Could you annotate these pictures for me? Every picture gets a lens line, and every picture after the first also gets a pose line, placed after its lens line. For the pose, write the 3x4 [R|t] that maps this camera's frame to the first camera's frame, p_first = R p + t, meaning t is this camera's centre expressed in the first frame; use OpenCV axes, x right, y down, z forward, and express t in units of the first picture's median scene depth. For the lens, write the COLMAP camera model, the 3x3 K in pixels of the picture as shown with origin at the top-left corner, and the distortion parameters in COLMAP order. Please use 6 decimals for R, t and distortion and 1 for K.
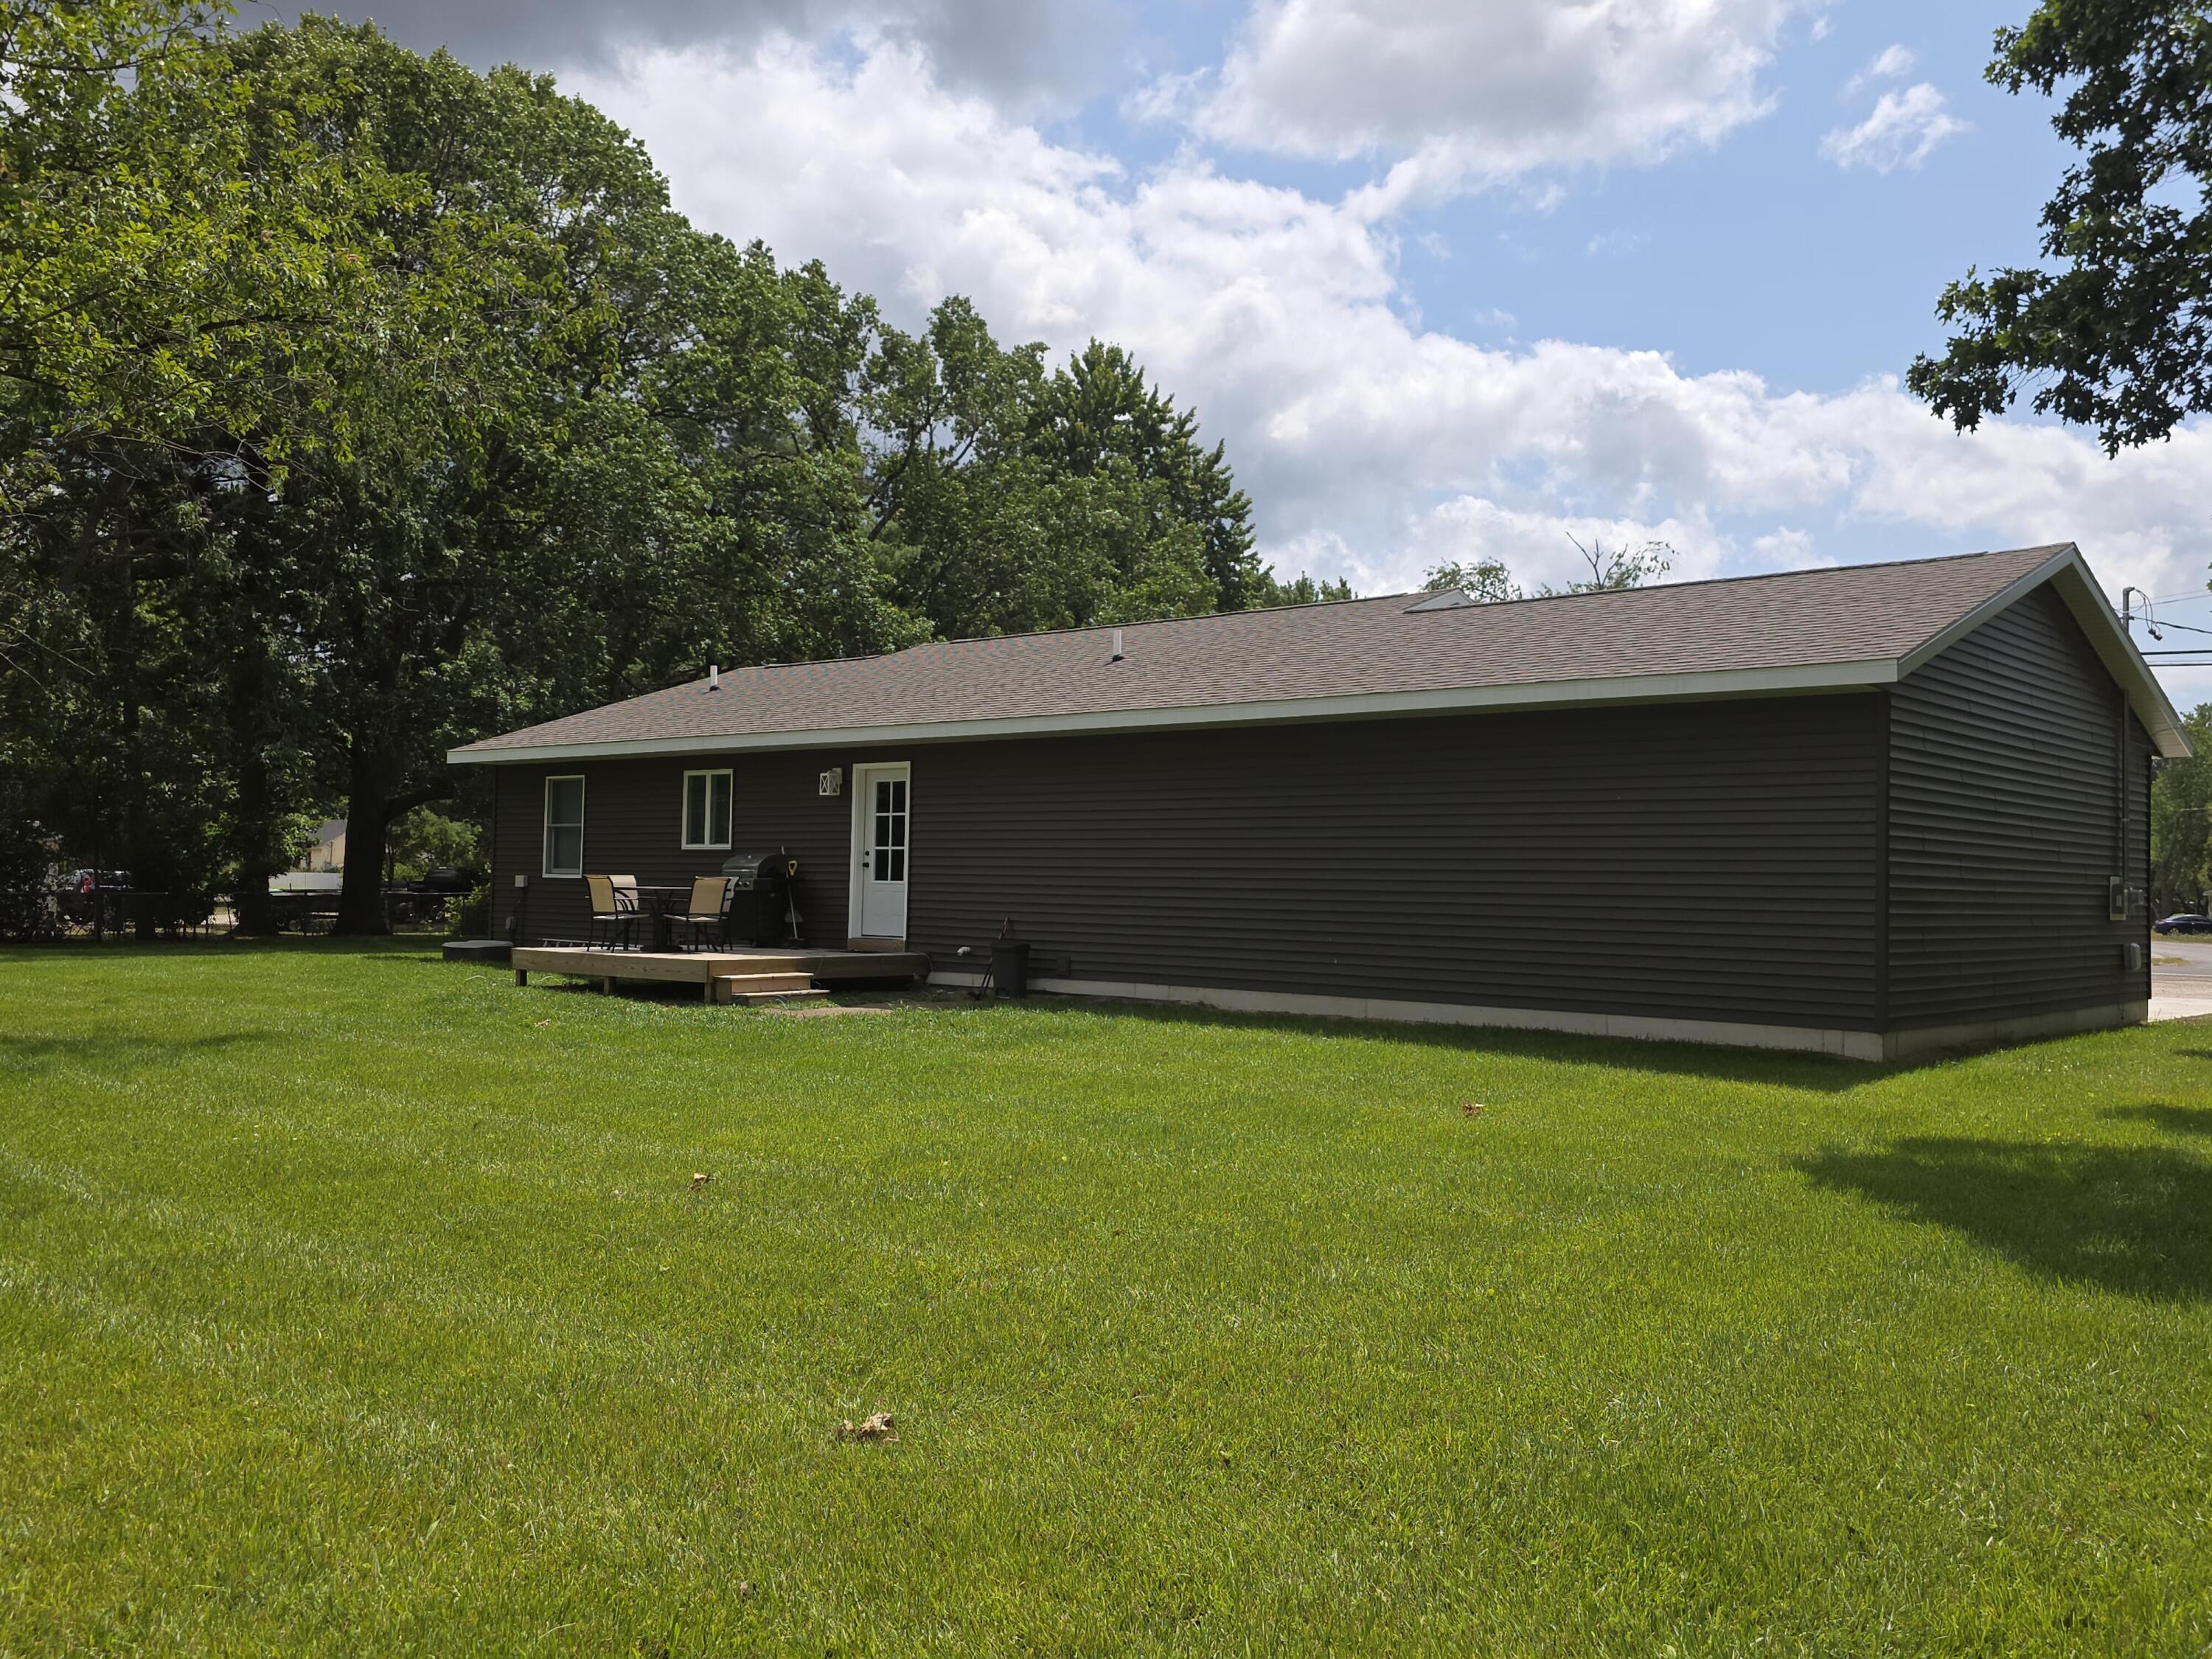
lens RADIAL K [[1896.2, 0, 1103.6], [0, 1896.2, 831.9], [0, 0, 1]] dist [0.012102, 0.001005]
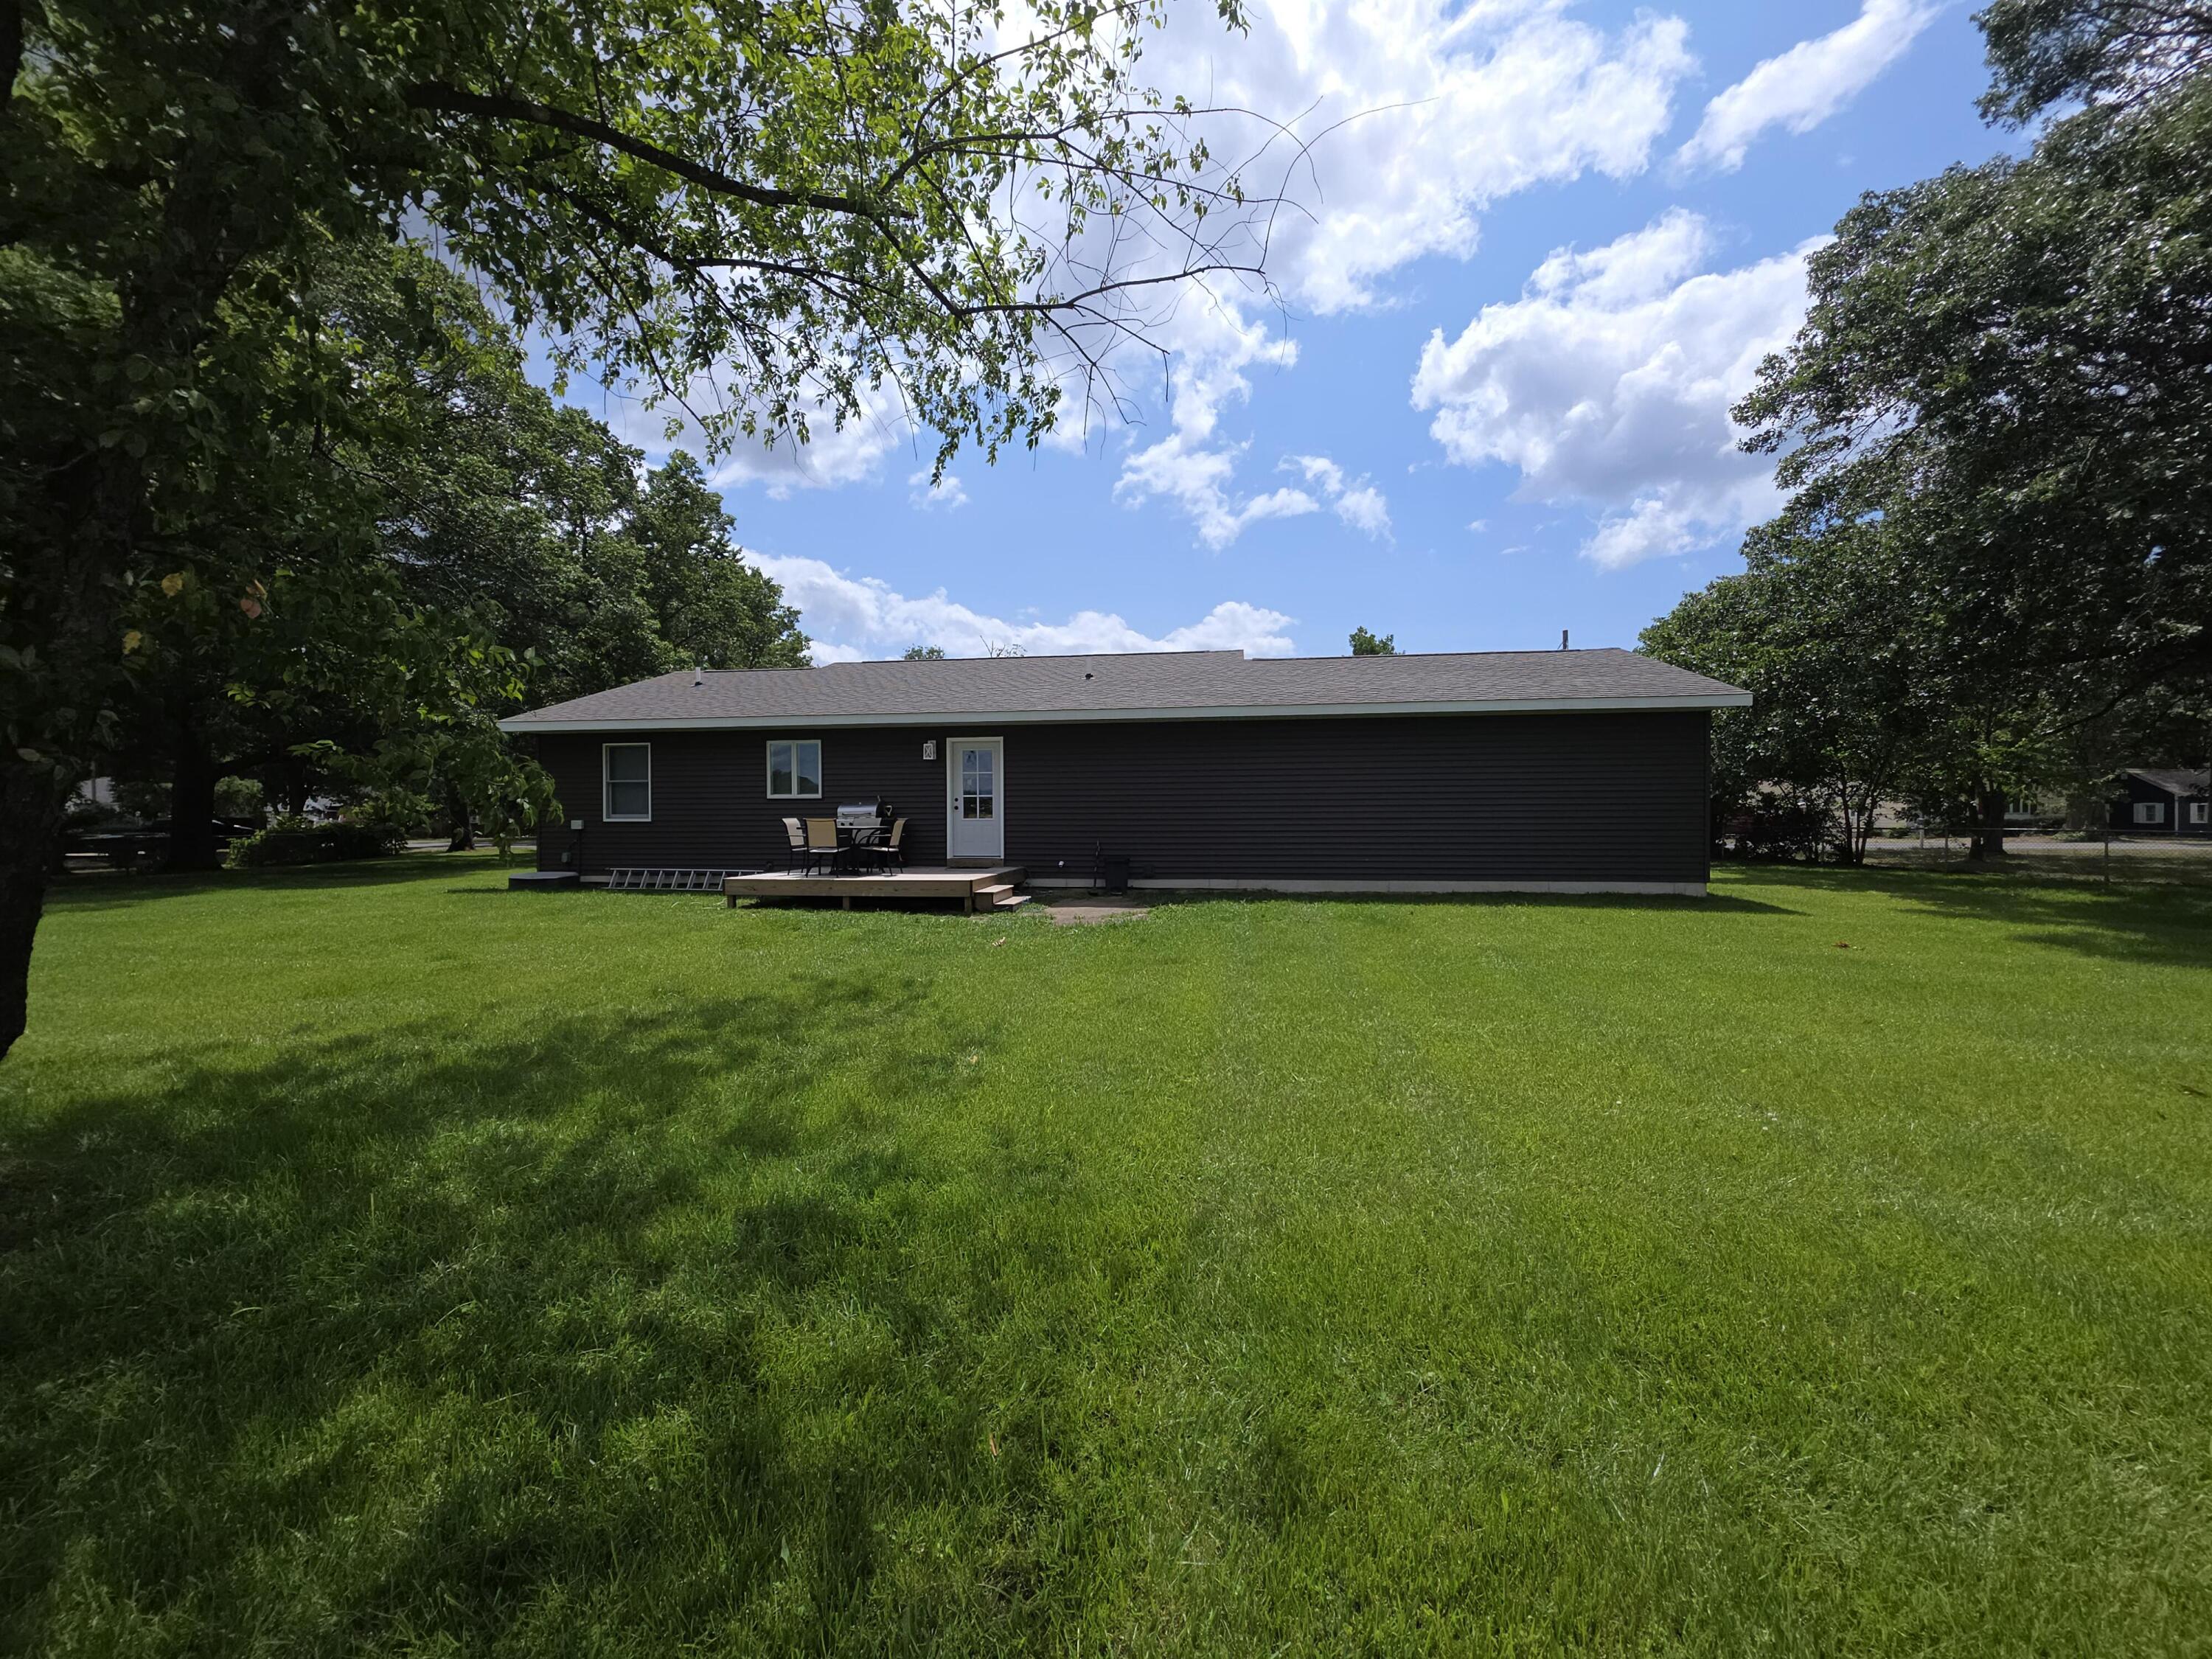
lens RADIAL K [[888.5, 0, 1107.5], [0, 888.5, 818.9], [0, 0, 1]] dist [0.004570, -0.000301]
pose [[0.837273, -0.022312, 0.546330, -0.403360], [0.002371, 0.999306, 0.037177, 0.000837], [-0.546781, -0.029832, 0.836744, 0.359877]]
